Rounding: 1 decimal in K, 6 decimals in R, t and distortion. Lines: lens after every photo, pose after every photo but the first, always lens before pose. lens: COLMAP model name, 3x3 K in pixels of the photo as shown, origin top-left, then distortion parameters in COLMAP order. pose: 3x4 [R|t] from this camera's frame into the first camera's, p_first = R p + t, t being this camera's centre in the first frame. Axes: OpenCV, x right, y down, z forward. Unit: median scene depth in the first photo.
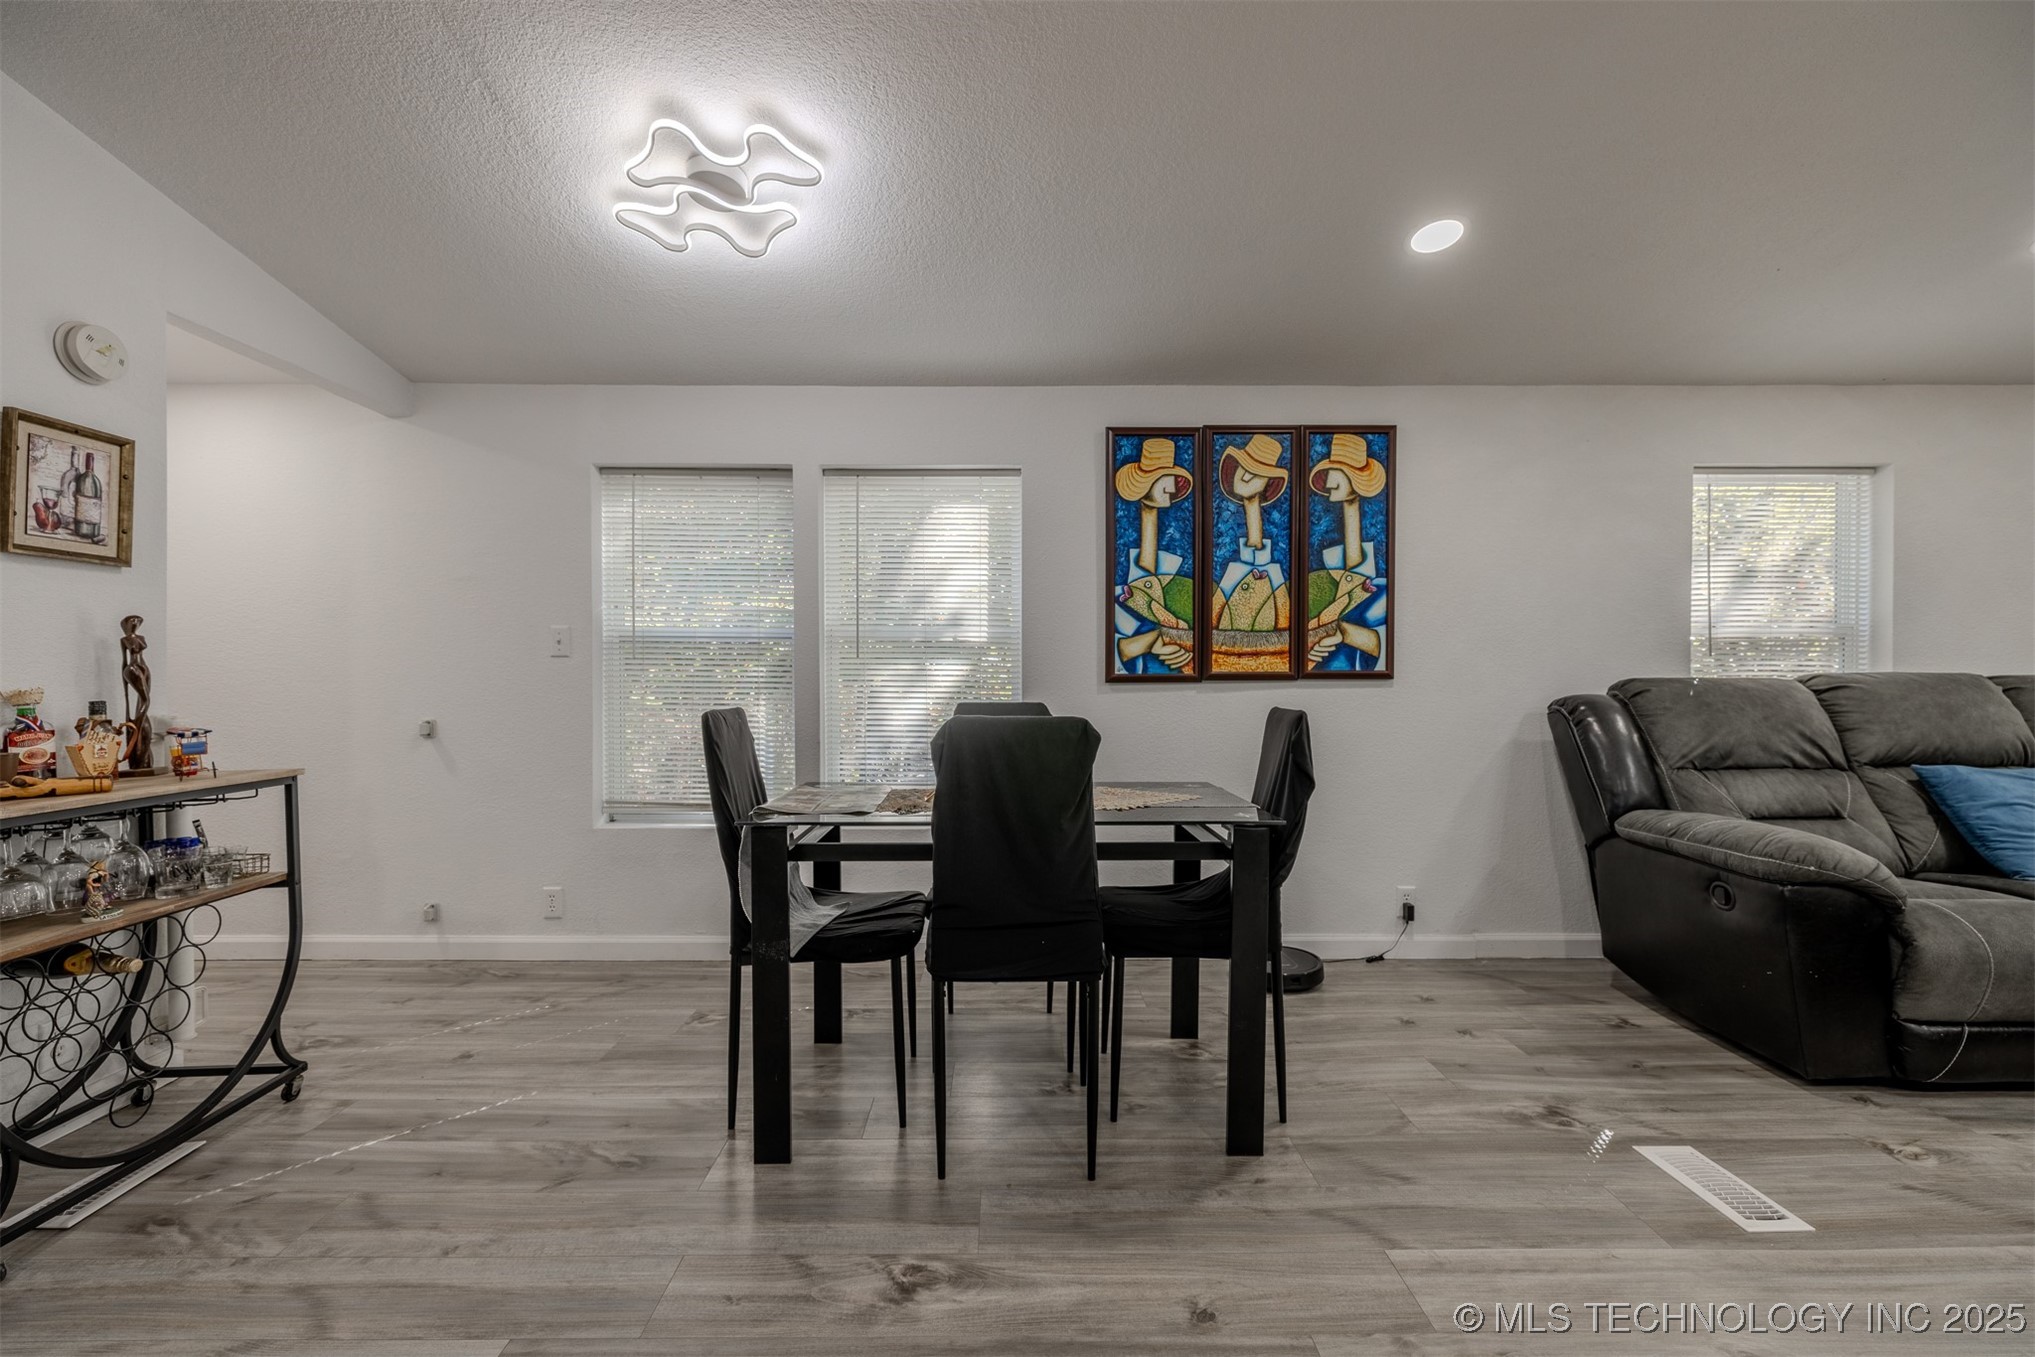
lens RADIAL K [[862.3, 0, 1016.7], [0, 862.3, 671.9], [0, 0, 1]] dist [0.001468, 0.000380]
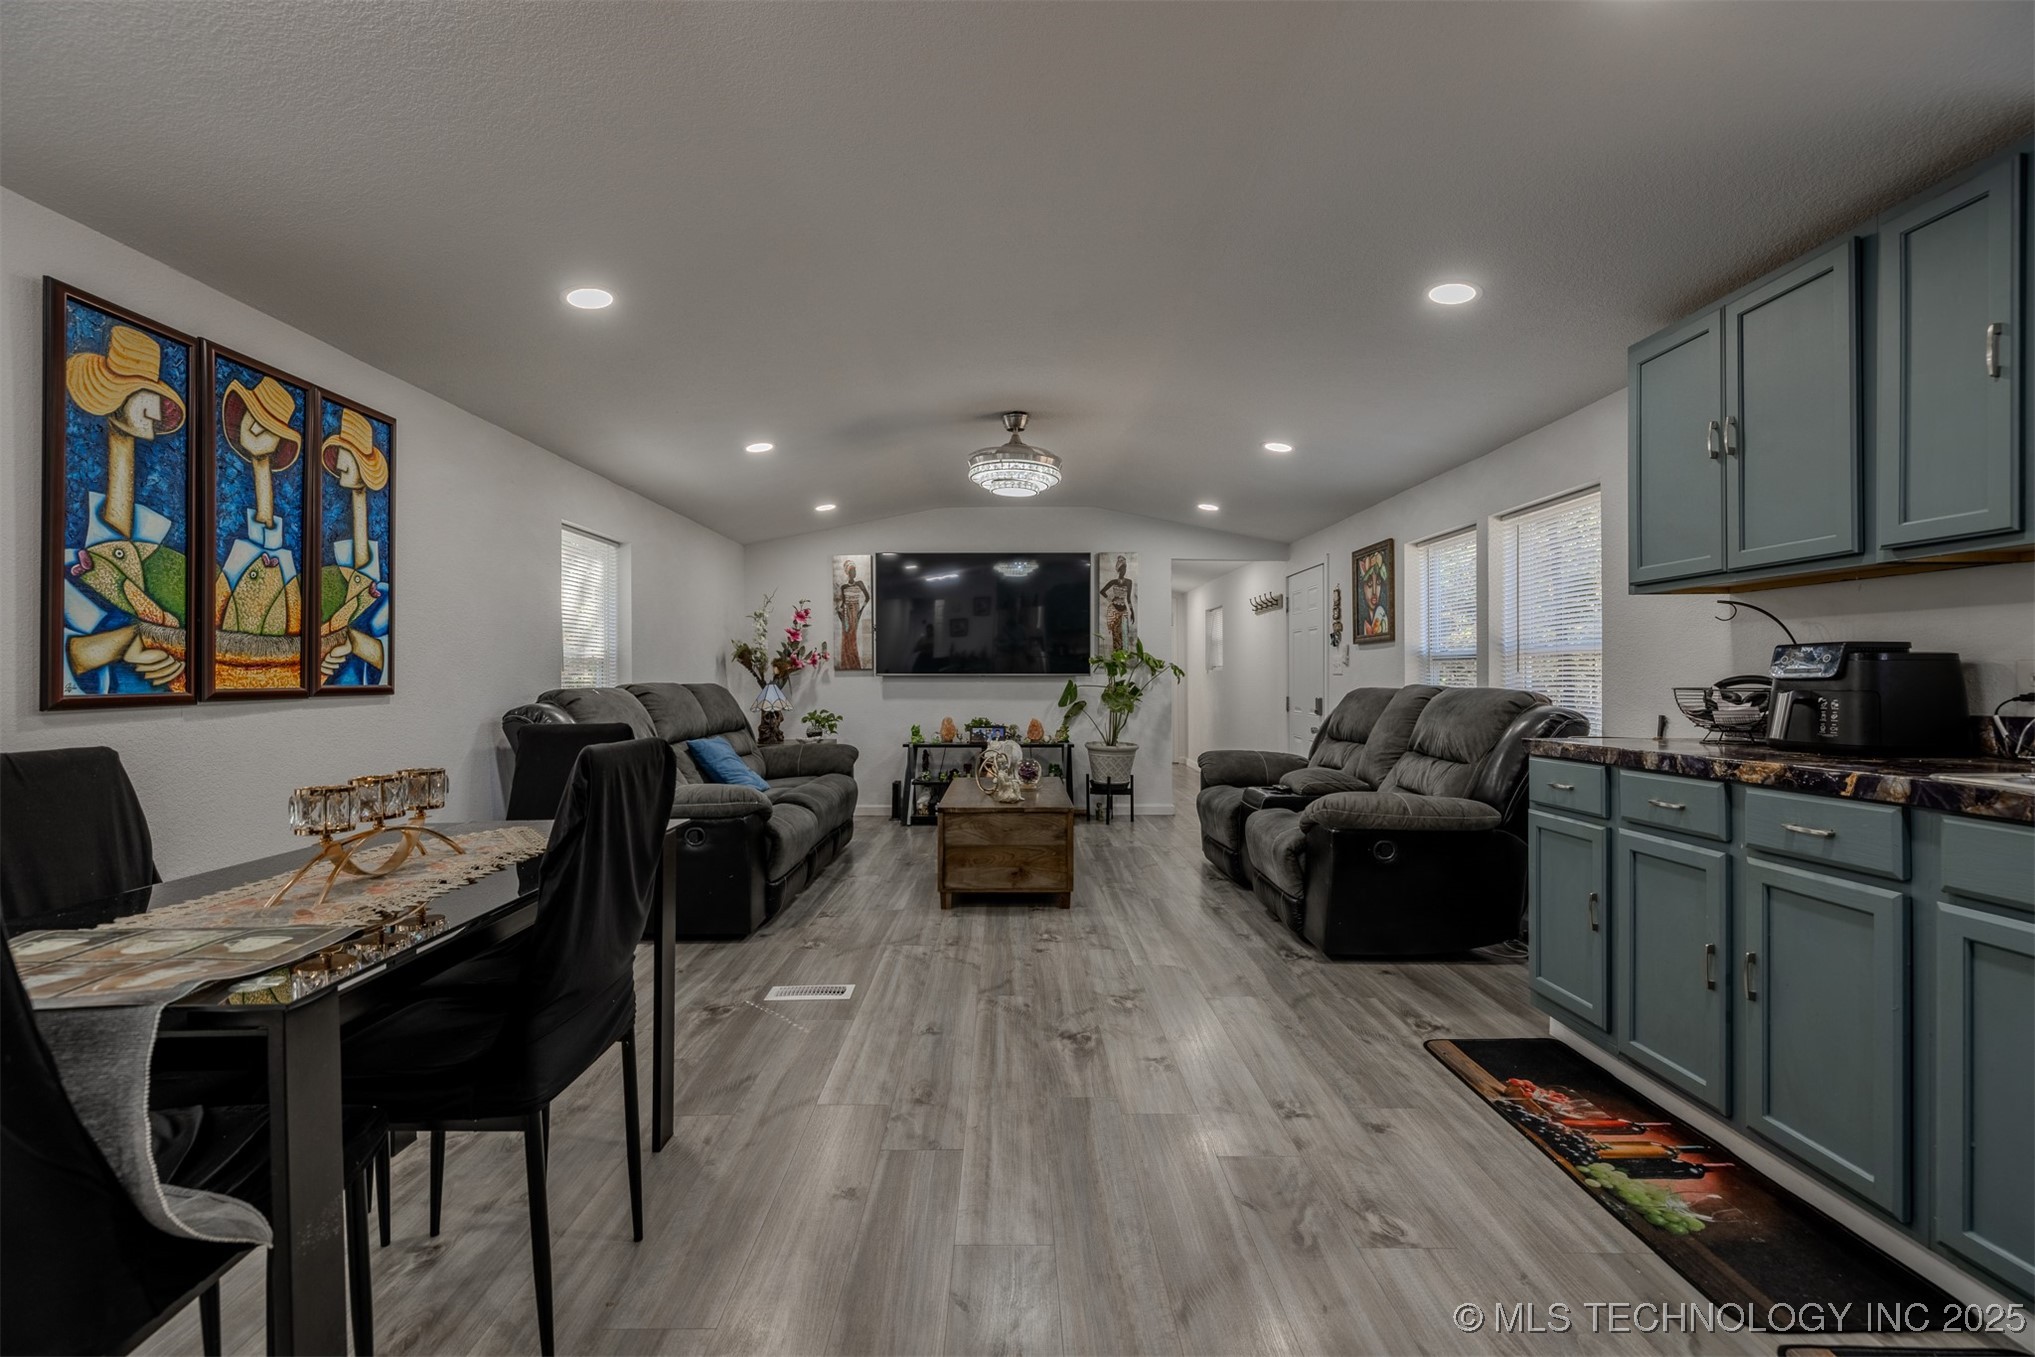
lens RADIAL K [[862.3, 0, 1008.9], [0, 862.3, 677.5], [0, 0, 1]] dist [0.001468, 0.000380]
pose [[0.007238, -0.001228, 0.999973, -0.479427], [0.009072, 0.999958, 0.001162, -0.005042], [-0.999933, 0.009063, 0.007249, 0.342450]]
